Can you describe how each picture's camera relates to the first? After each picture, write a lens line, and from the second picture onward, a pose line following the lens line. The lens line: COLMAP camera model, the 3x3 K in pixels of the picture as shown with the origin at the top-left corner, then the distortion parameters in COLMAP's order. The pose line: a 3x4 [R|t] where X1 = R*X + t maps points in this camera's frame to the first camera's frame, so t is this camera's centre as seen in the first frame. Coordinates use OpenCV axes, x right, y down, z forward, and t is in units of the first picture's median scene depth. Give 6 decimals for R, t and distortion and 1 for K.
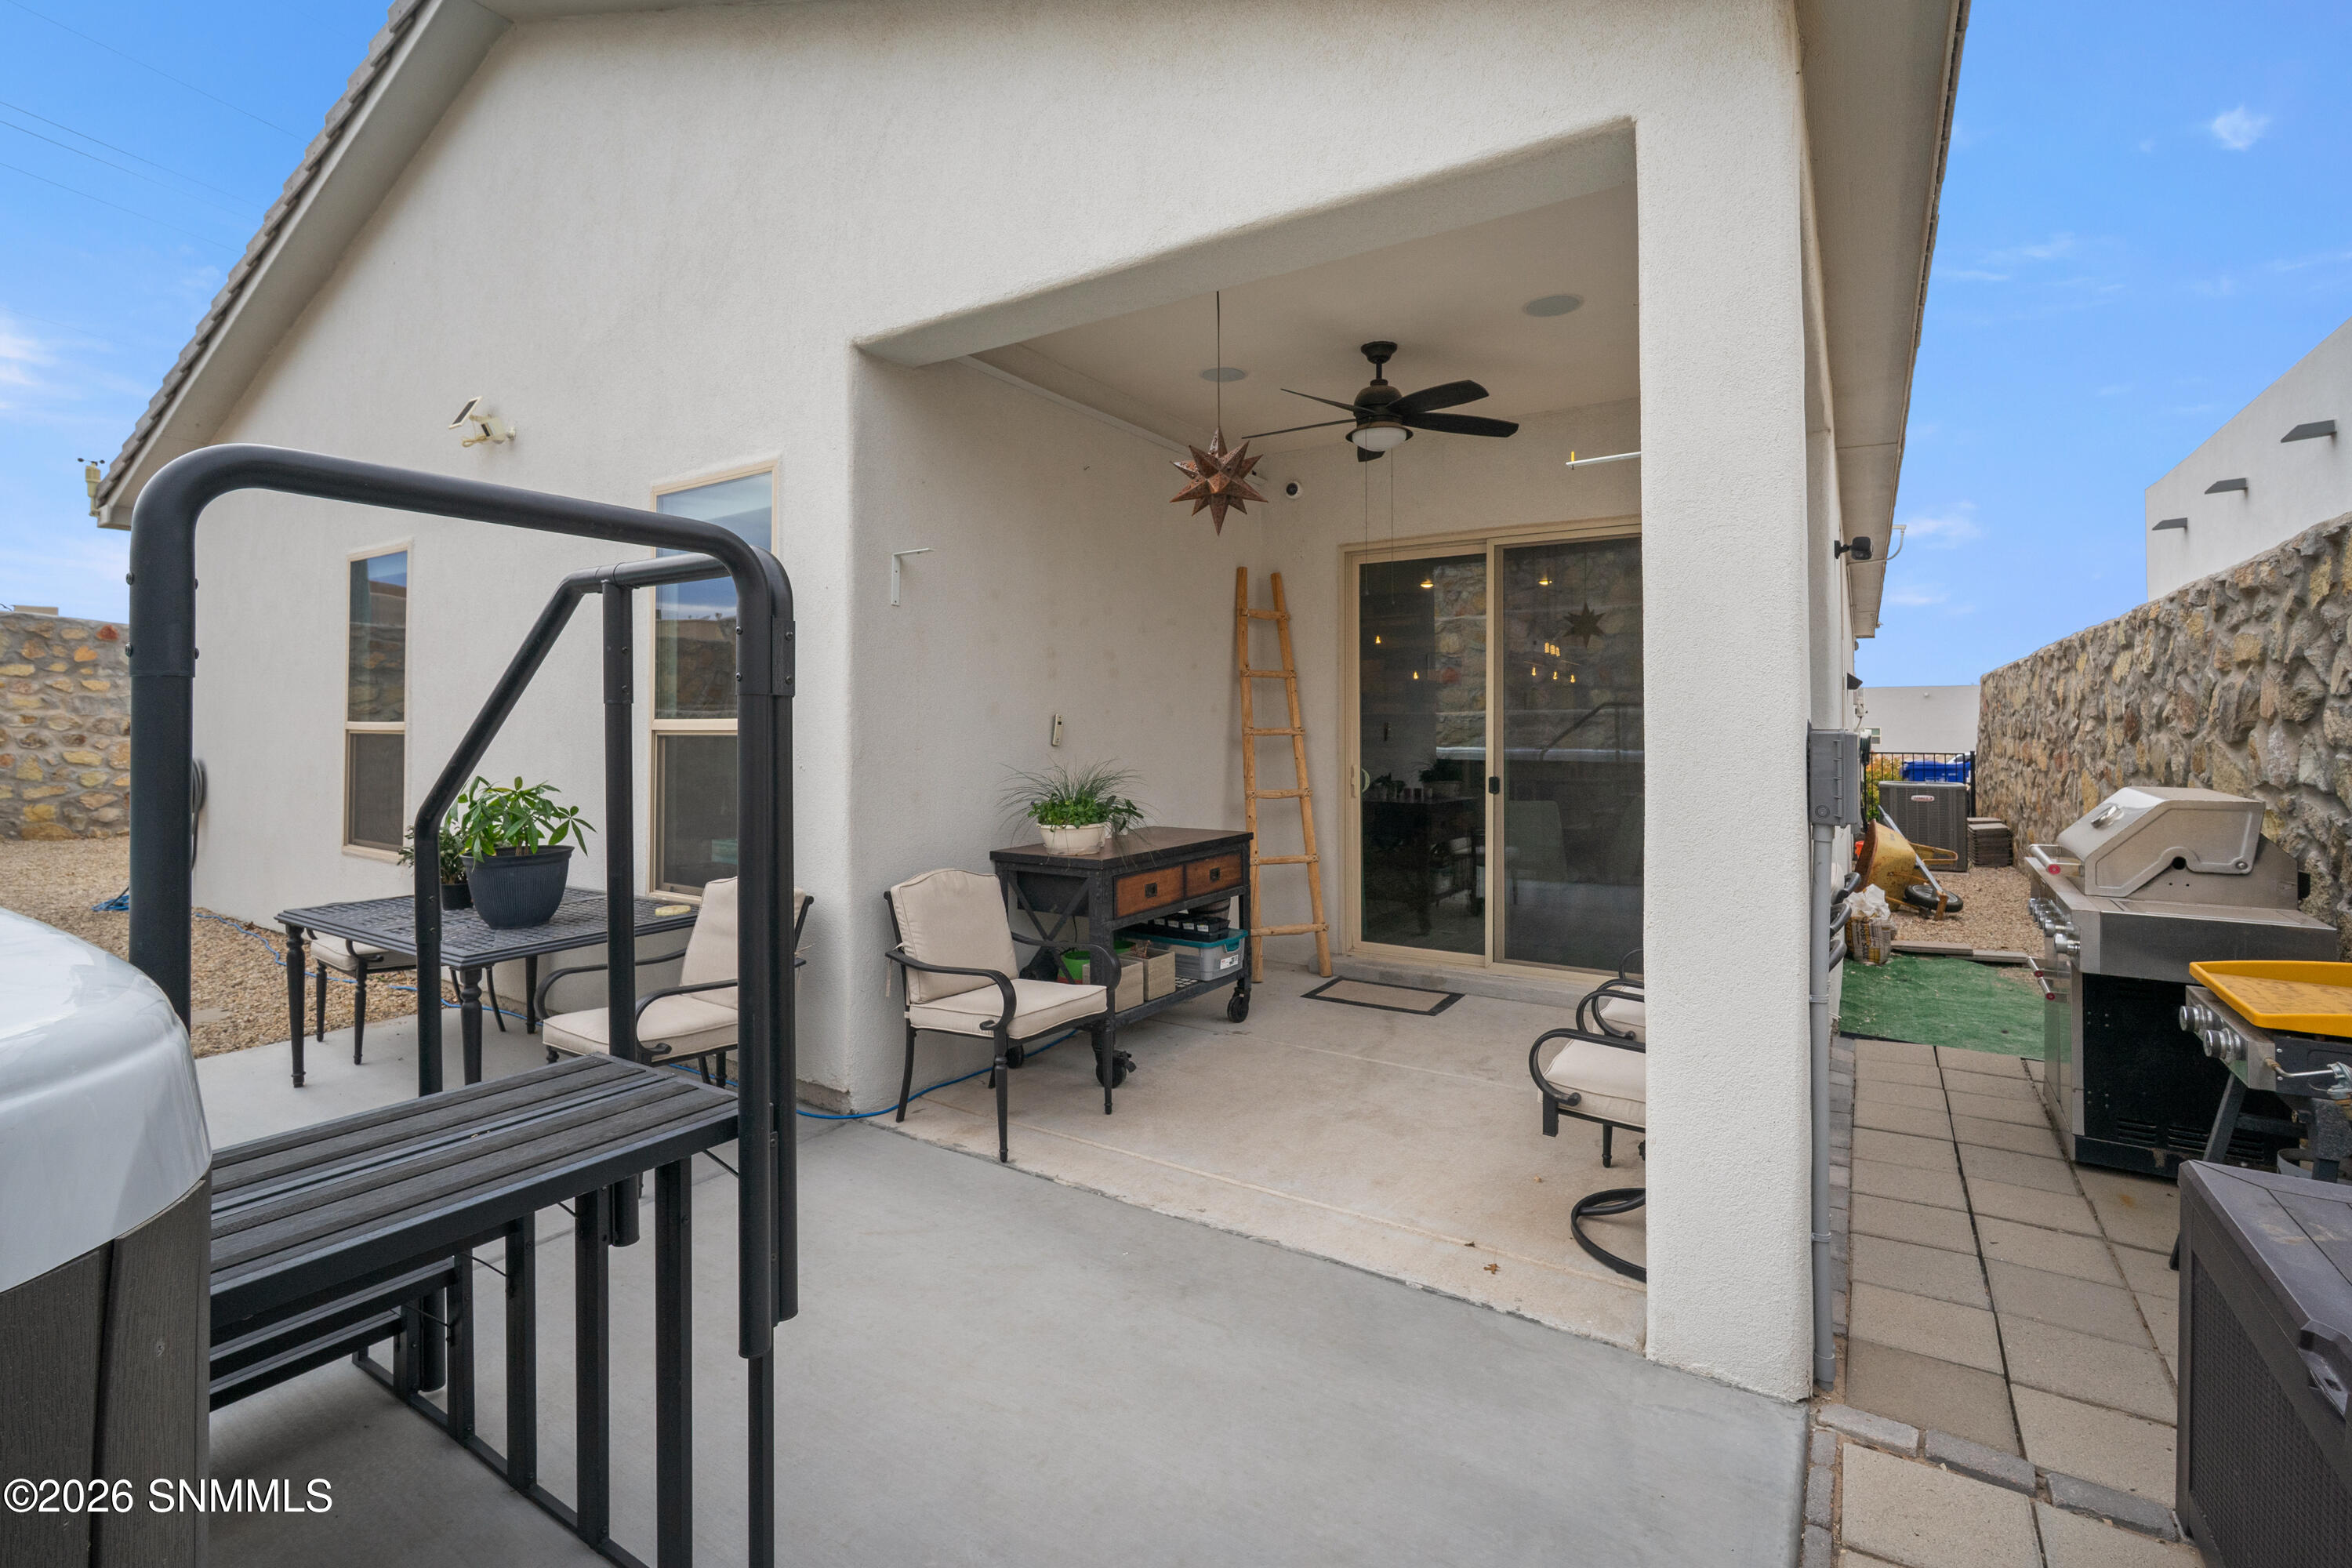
lens RADIAL K [[1032.3, 0, 1186.7], [0, 1032.3, 760.7], [0, 0, 1]] dist [-0.019510, 0.007205]
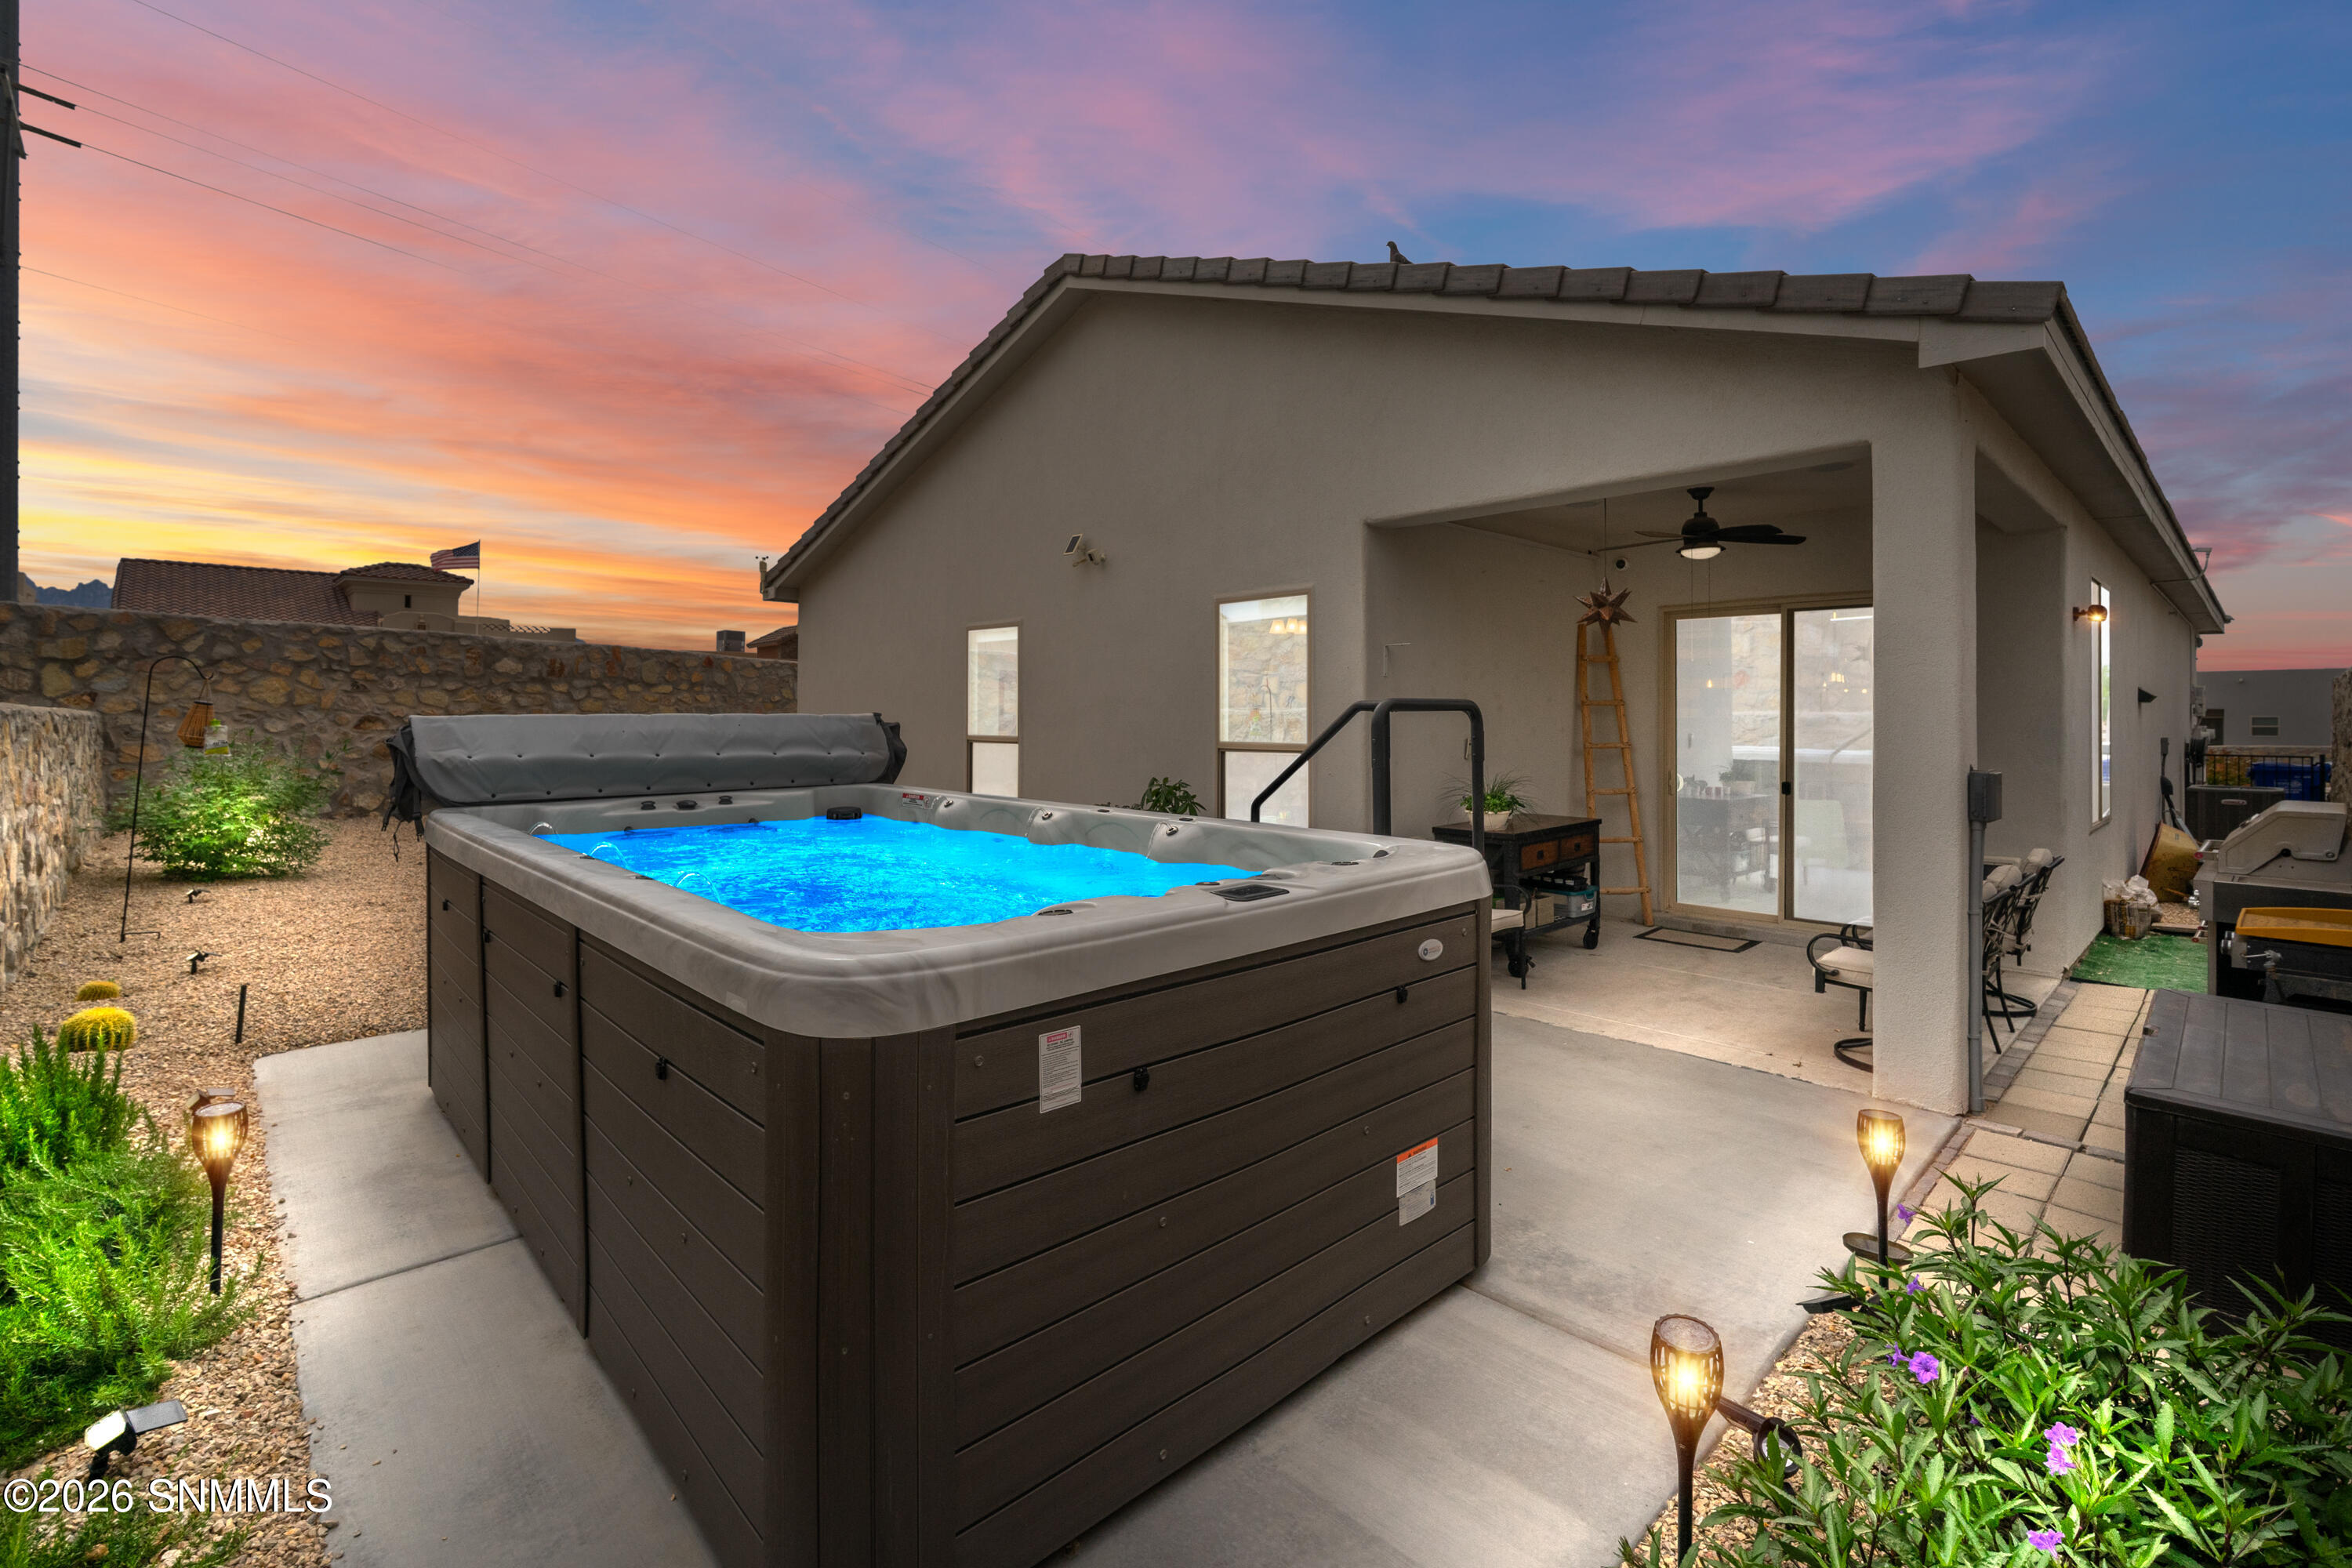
lens RADIAL K [[1050.5, 0, 1181.4], [0, 1050.5, 740.0], [0, 0, 1]] dist [-0.003358, -0.000058]
pose [[0.972632, 0.005126, -0.232294, -0.167951], [-0.005989, 0.999978, -0.003012, -0.033651], [0.232273, 0.004321, 0.972641, -0.571045]]
